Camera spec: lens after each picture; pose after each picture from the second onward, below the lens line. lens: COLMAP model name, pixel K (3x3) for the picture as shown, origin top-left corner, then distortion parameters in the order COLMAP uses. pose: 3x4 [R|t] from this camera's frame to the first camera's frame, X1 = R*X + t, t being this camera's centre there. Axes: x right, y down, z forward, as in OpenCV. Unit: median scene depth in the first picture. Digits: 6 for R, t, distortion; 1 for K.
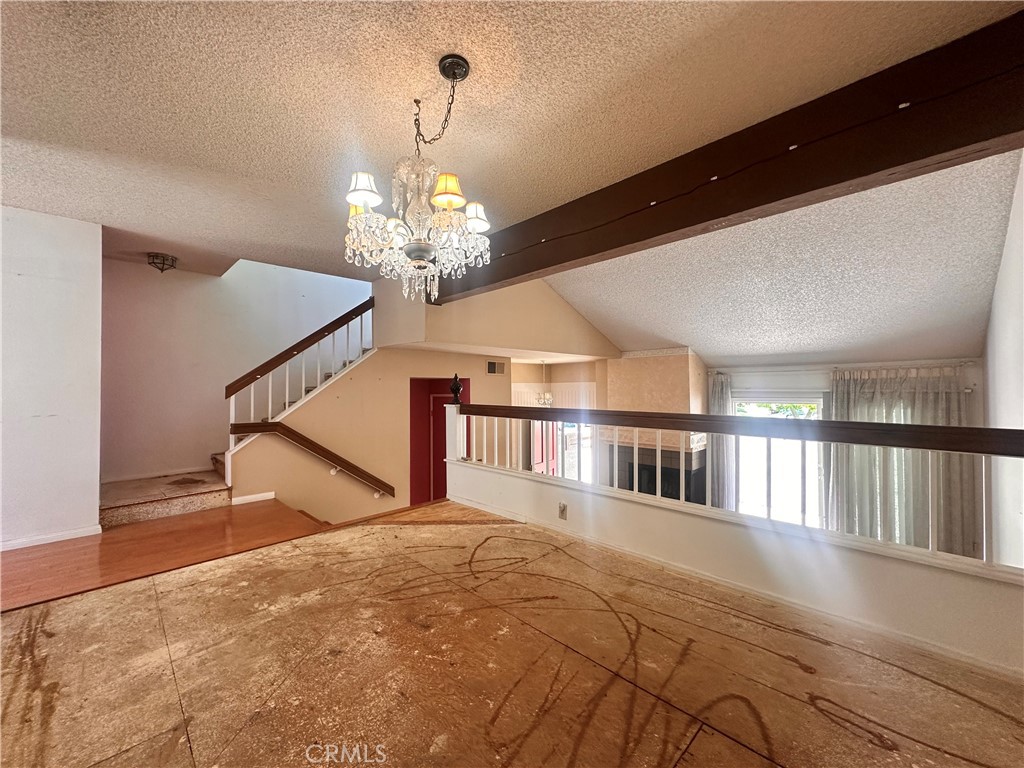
lens RADIAL K [[408.3, 0, 509.5], [0, 408.3, 386.4], [0, 0, 1]] dist [-0.003803, 0.000985]
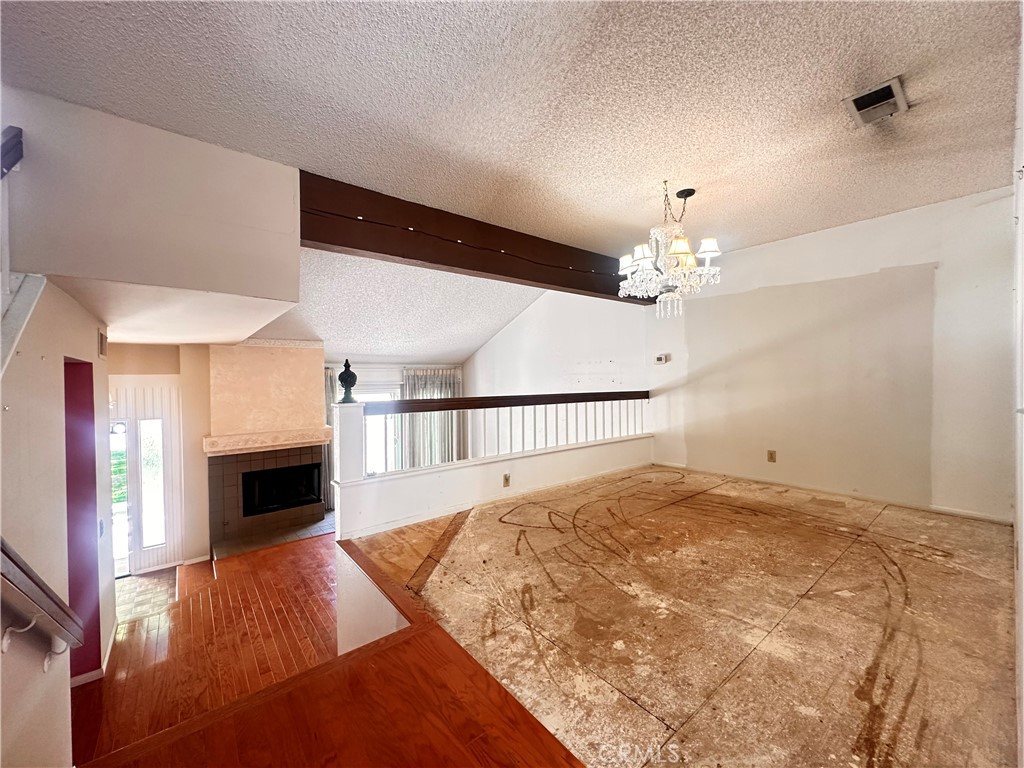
lens RADIAL K [[408.3, 0, 510.8], [0, 408.3, 380.5], [0, 0, 1]] dist [-0.003803, 0.000985]
pose [[0.095861, -0.000335, 0.995395, -1.402491], [0.006106, 0.999981, -0.000251, 0.010440], [-0.995376, 0.006102, 0.095862, 1.124562]]
